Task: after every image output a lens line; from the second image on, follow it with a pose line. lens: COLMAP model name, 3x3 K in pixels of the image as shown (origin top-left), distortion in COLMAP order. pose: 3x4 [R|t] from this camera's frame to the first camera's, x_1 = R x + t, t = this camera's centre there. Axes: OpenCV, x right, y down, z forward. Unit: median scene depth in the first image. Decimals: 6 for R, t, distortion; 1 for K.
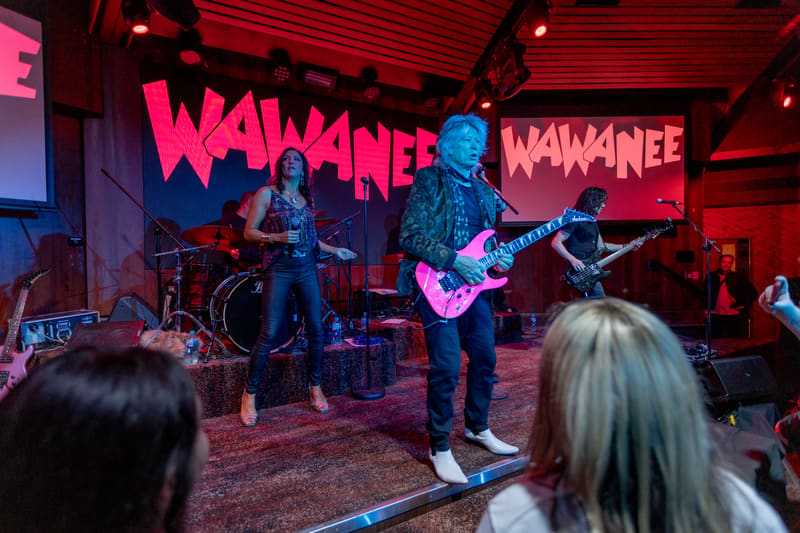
lens RADIAL K [[414.7, 0, 403.9], [0, 414.7, 258.0], [0, 0, 1]] dist [0.001061, 0.001981]
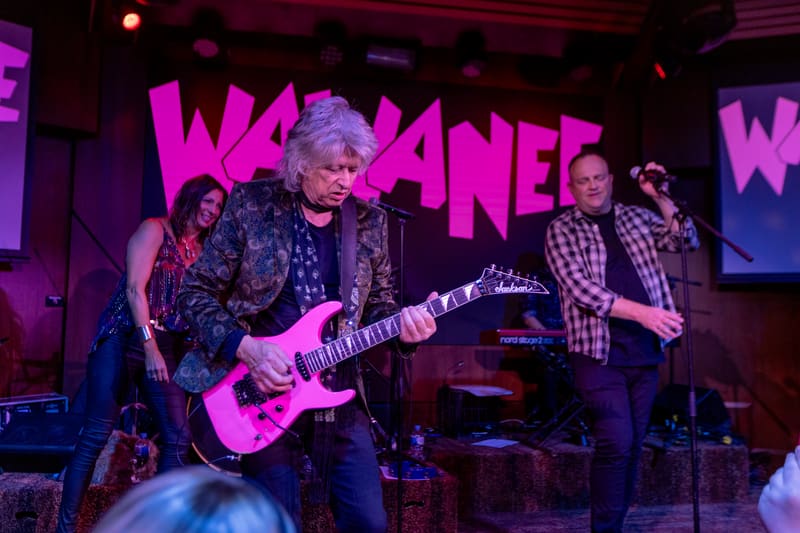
lens RADIAL K [[679.6, 0, 395.7], [0, 679.6, 261.2], [0, 0, 1]] dist [-0.009366, -0.007364]
pose [[0.947129, -0.004321, -0.320824, 0.187486], [-0.026692, 0.995382, -0.092207, -0.014321], [0.319741, 0.095896, 0.942640, 0.031350]]
